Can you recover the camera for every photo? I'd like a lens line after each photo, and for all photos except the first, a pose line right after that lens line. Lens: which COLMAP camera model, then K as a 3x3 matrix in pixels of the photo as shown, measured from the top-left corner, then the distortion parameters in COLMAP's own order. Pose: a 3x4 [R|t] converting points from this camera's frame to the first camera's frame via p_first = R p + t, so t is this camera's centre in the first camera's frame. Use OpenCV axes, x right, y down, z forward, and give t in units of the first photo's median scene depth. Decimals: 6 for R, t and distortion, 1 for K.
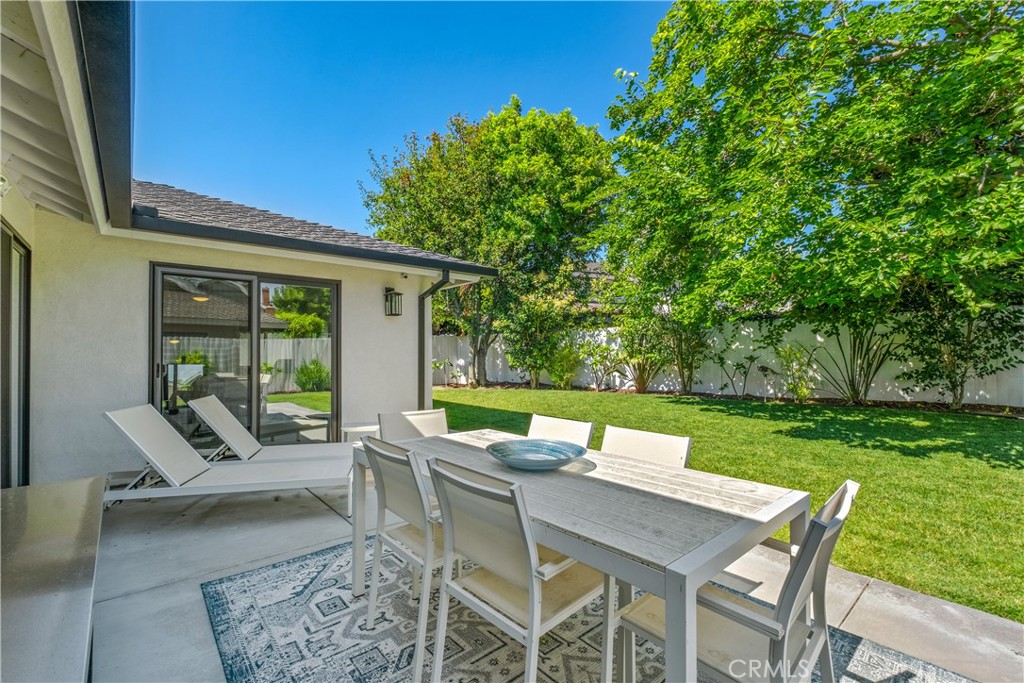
lens RADIAL K [[441.6, 0, 502.6], [0, 441.6, 347.5], [0, 0, 1]] dist [-0.007354, 0.000552]
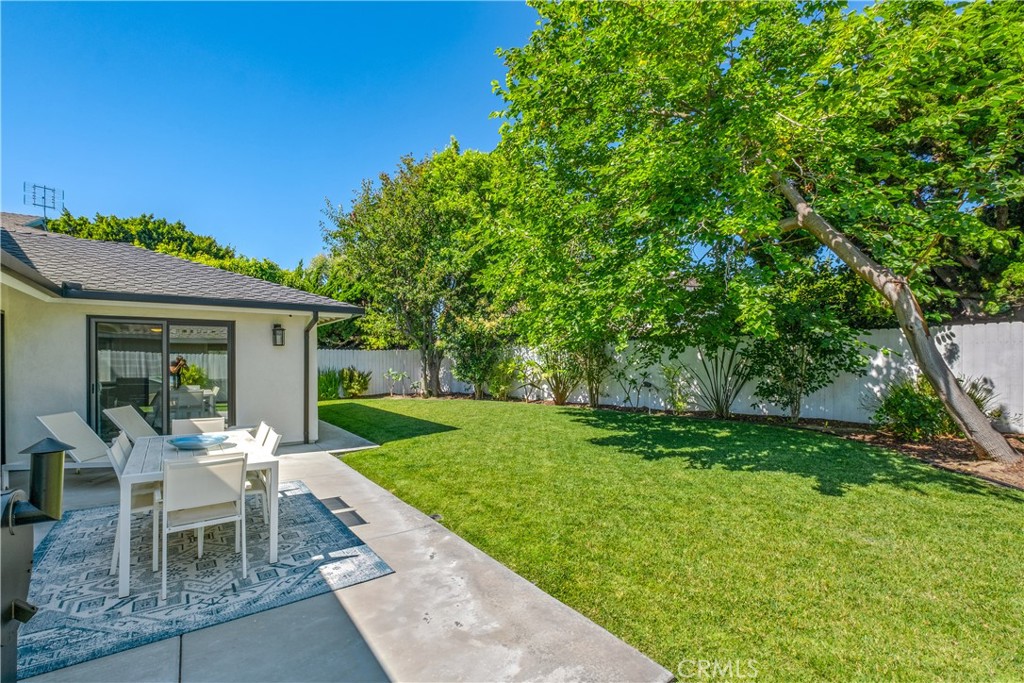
lens RADIAL K [[441.6, 0, 487.8], [0, 441.6, 361.6], [0, 0, 1]] dist [-0.007354, 0.000552]
pose [[0.995997, 0.001928, -0.089362, 0.269919], [-0.000606, 0.999890, 0.014813, -0.024122], [0.089381, -0.014700, 0.995889, -0.142840]]
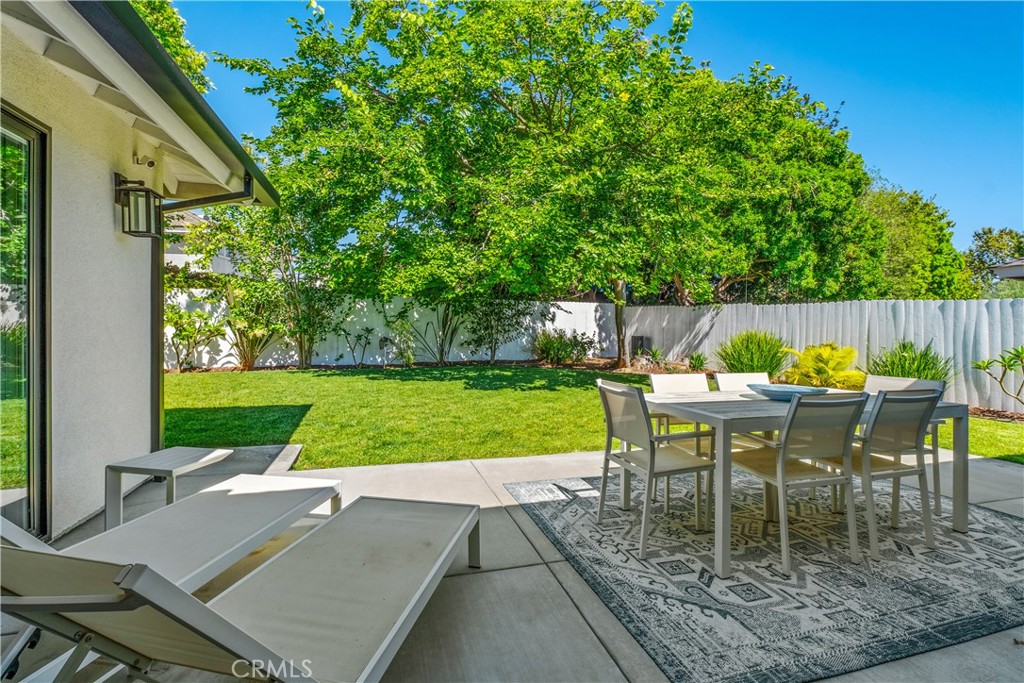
lens RADIAL K [[441.6, 0, 508.8], [0, 441.6, 334.3], [0, 0, 1]] dist [-0.007354, 0.000552]
pose [[0.413252, 0.001481, 0.910615, -0.293837], [-0.028997, 0.999513, 0.011534, 0.011044], [-0.910155, -0.031171, 0.413094, 0.224629]]
